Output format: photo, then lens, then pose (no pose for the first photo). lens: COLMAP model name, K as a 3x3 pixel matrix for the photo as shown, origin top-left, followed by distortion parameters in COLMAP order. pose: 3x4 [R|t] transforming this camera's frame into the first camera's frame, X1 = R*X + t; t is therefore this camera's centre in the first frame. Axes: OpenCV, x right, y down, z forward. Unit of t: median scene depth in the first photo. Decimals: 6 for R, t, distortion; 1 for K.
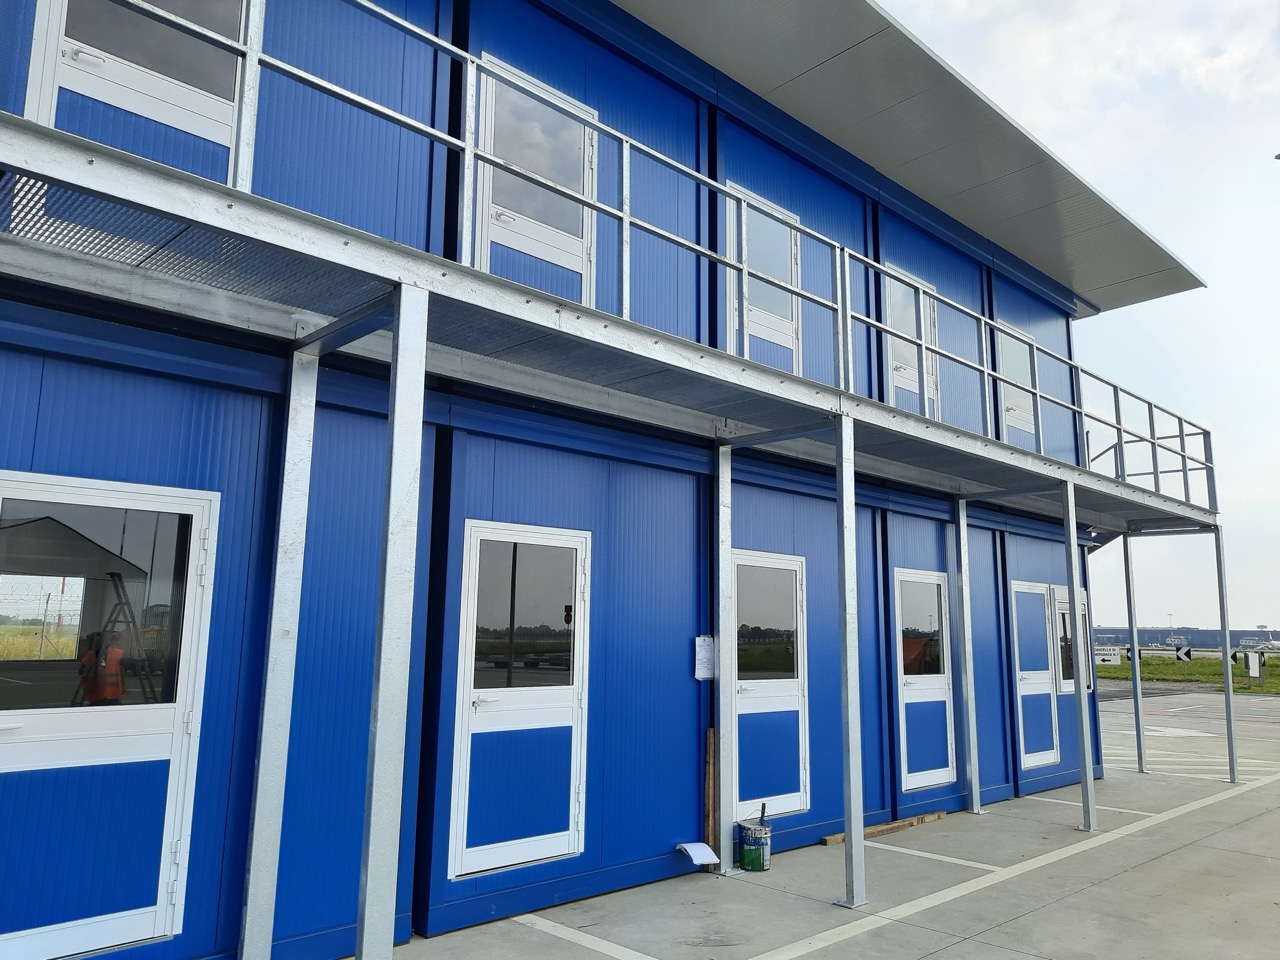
lens RADIAL K [[944.5, 0, 637.3], [0, 944.5, 478.5], [0, 0, 1]] dist [0.074398, -0.079213]
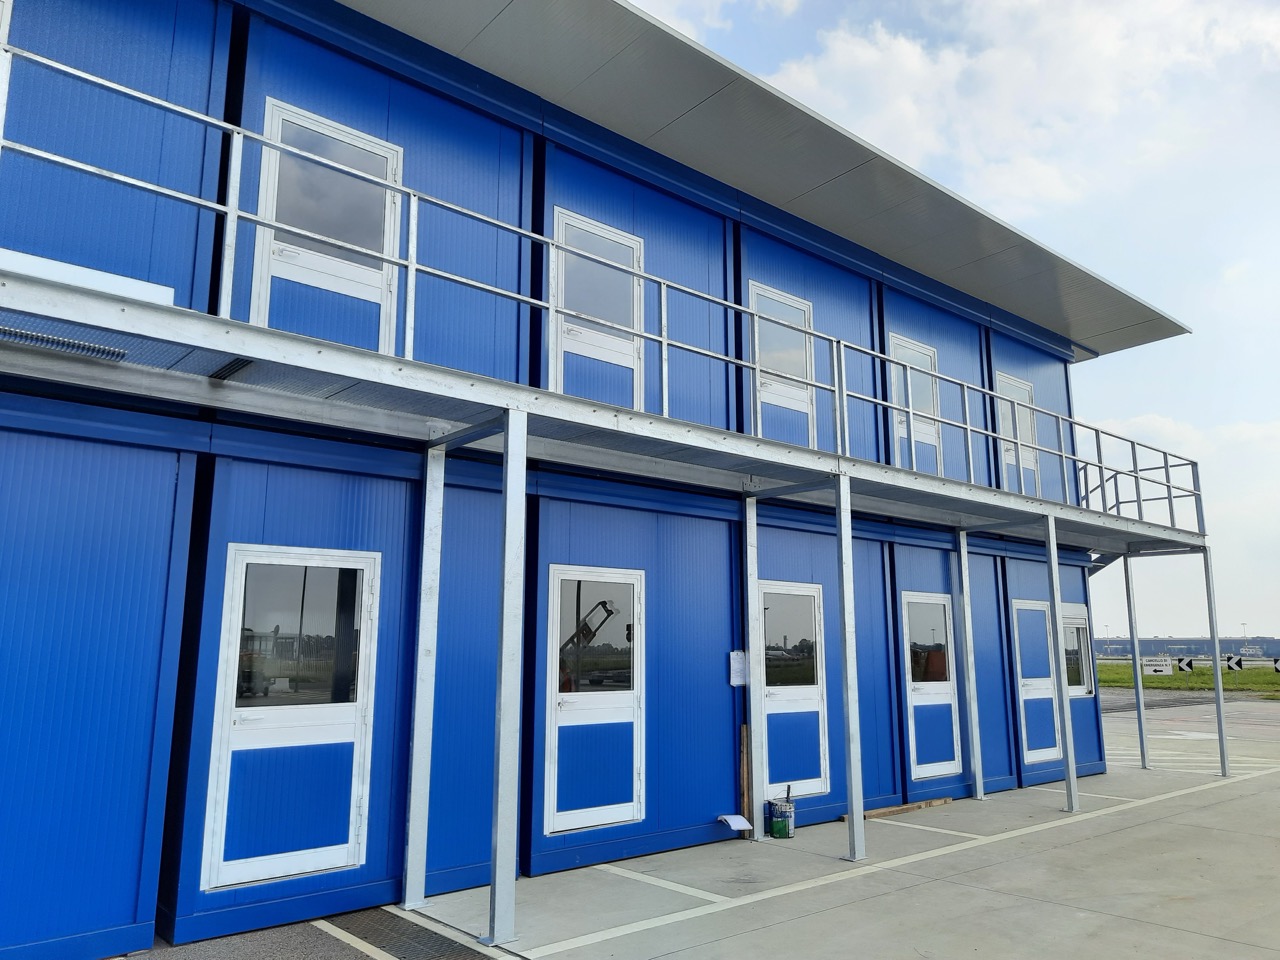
lens RADIAL K [[937.6, 0, 640.8], [0, 937.6, 473.1], [0, 0, 1]] dist [0.055645, -0.057285]
pose [[0.998090, -0.024118, -0.056869, 0.019130], [0.022676, 0.999408, -0.025865, -0.038517], [0.057459, 0.024527, 0.998047, -0.247491]]
